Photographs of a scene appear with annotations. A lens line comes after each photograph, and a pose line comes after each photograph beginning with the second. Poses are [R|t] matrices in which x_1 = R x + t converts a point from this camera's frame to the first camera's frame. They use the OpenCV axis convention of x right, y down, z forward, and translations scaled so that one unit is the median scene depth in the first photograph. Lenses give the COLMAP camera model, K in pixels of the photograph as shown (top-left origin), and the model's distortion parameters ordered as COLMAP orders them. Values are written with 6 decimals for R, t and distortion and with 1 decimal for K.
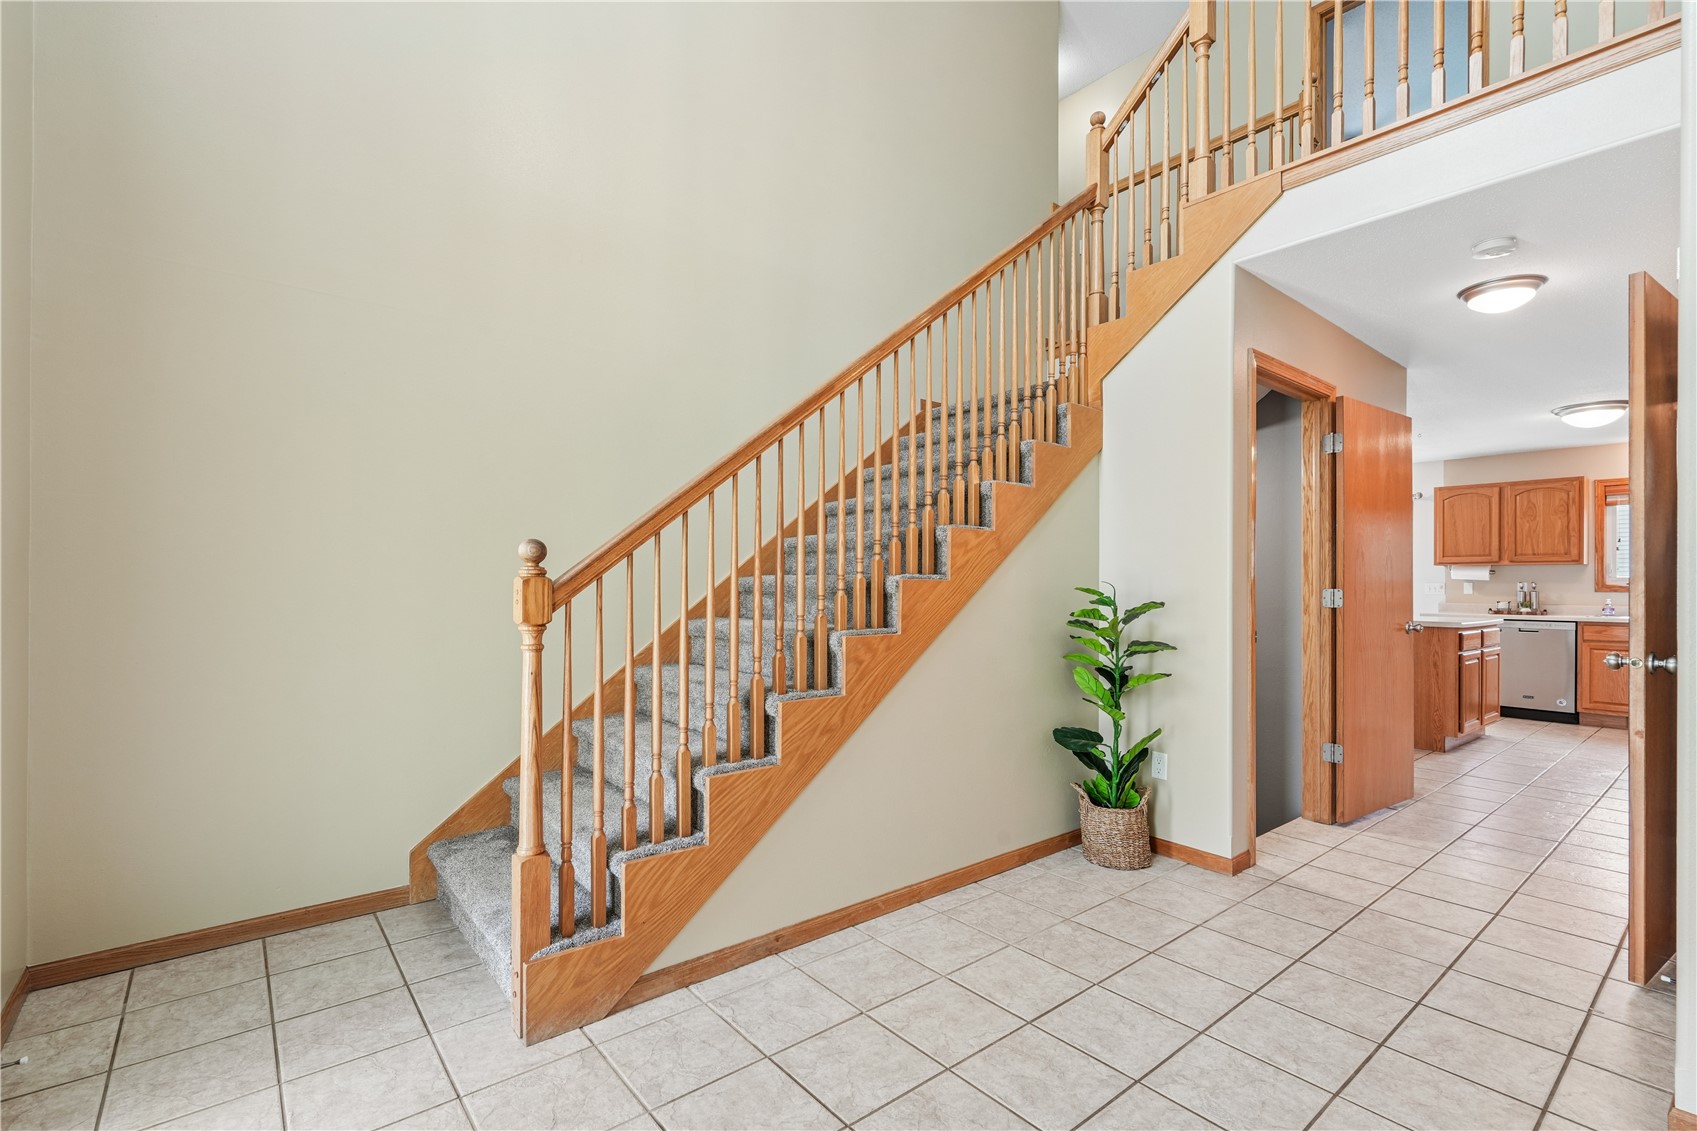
lens RADIAL K [[761.8, 0, 853.2], [0, 761.8, 583.4], [0, 0, 1]] dist [-0.005441, 0.001941]
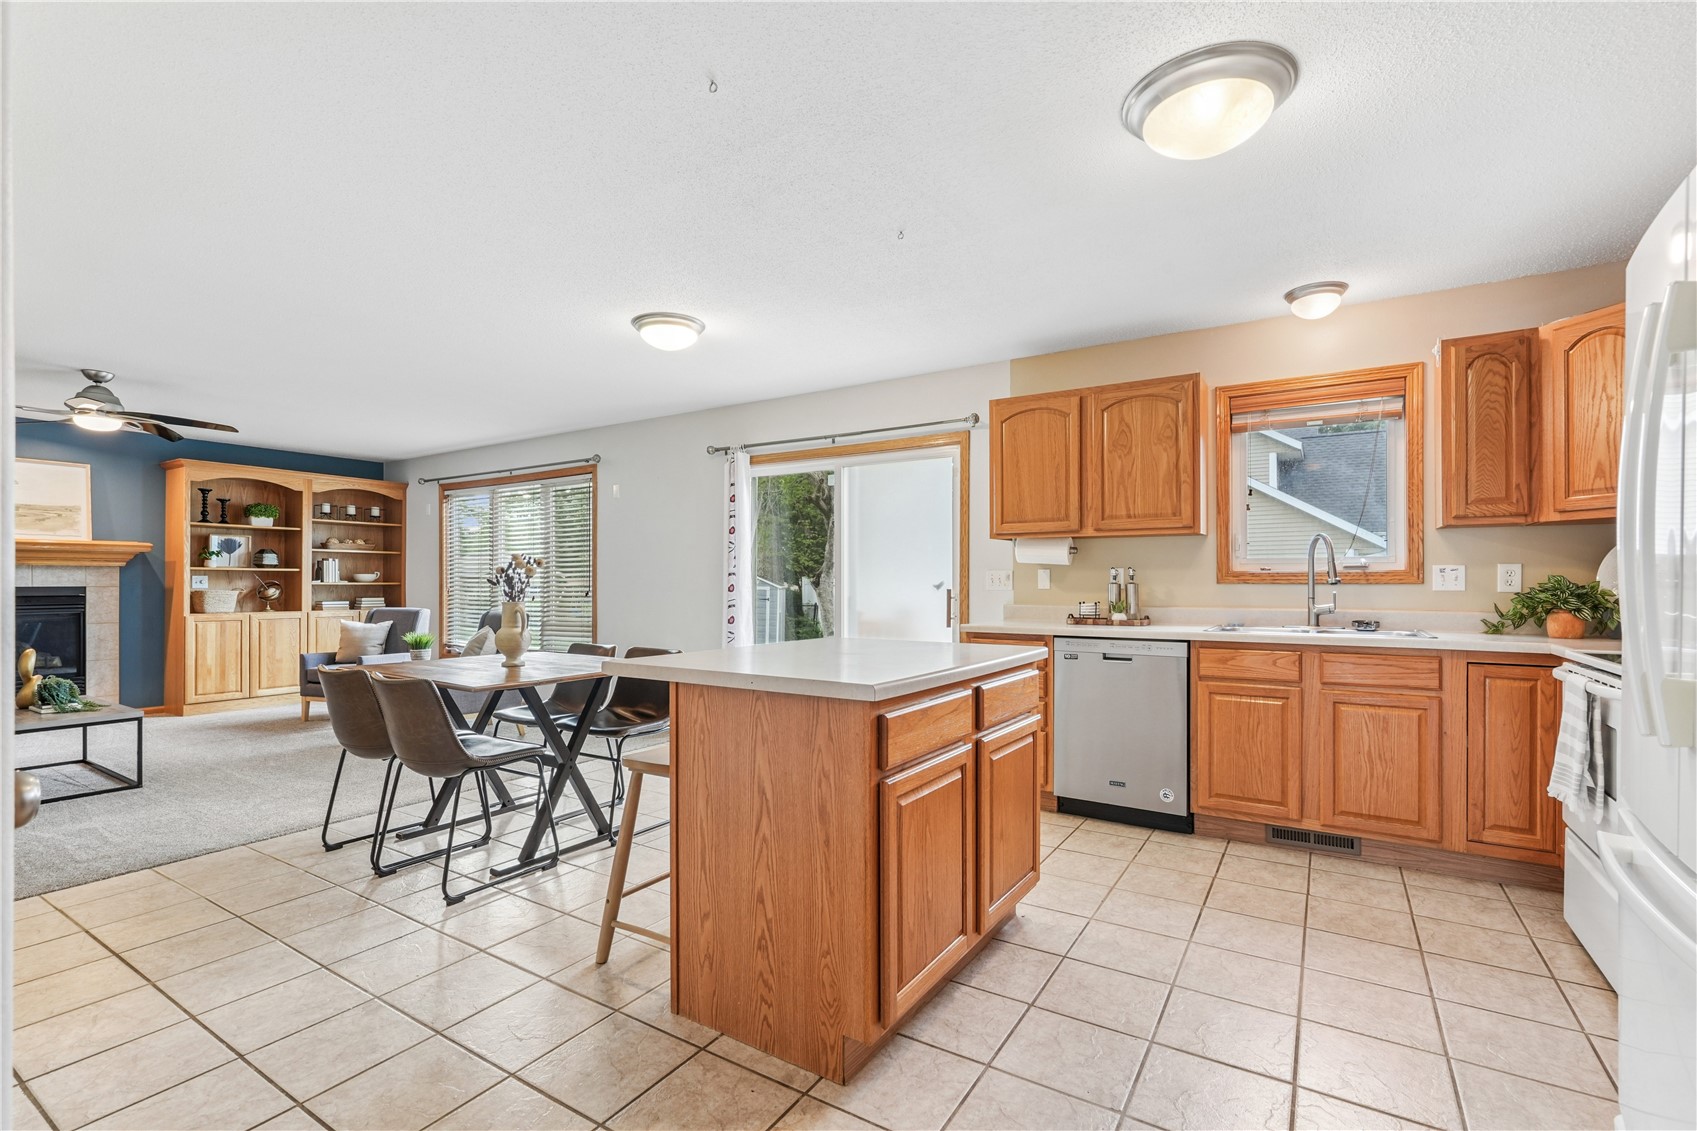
lens RADIAL K [[761.8, 0, 850.4], [0, 761.8, 579.1], [0, 0, 1]] dist [-0.005441, 0.001941]
pose [[0.947130, -0.001921, 0.320843, 0.525213], [0.002249, 0.999997, -0.000652, 0.007190], [-0.320841, 0.001339, 0.947132, 0.538758]]
